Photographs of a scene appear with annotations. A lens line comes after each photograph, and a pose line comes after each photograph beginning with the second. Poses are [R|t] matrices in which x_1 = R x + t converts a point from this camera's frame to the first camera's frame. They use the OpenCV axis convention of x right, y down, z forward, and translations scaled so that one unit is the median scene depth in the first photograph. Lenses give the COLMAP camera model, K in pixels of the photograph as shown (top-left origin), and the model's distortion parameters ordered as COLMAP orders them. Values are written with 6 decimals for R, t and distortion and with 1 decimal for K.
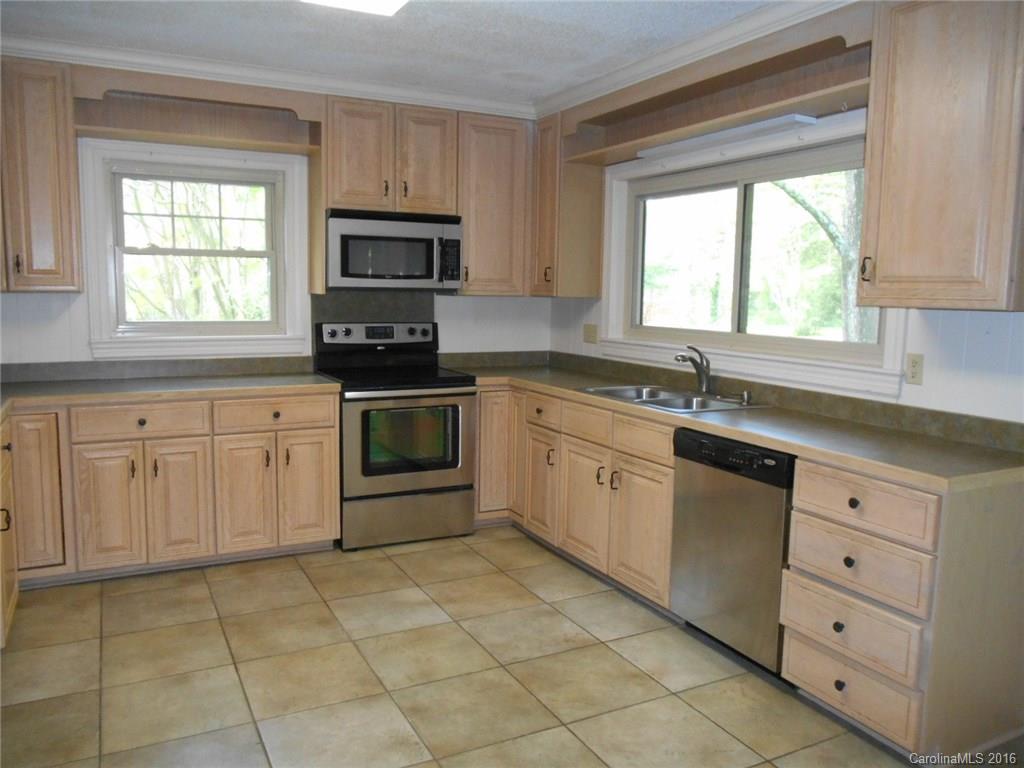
lens RADIAL K [[790.7, 0, 514.2], [0, 790.7, 389.1], [0, 0, 1]] dist [-0.026412, 0.007368]
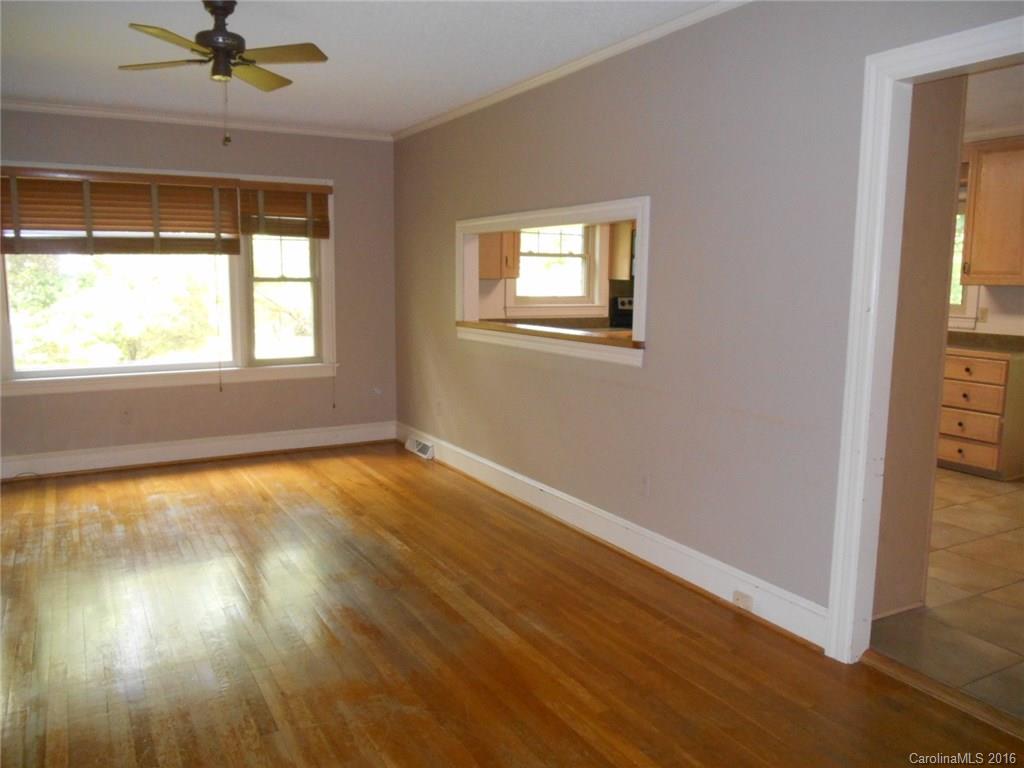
lens RADIAL K [[790.7, 0, 510.1], [0, 790.7, 380.6], [0, 0, 1]] dist [-0.026412, 0.007368]
pose [[0.999578, -0.008532, 0.027784, -0.775394], [0.008262, 0.999918, 0.009799, 0.113315], [-0.027866, -0.009565, 0.999566, -1.007600]]
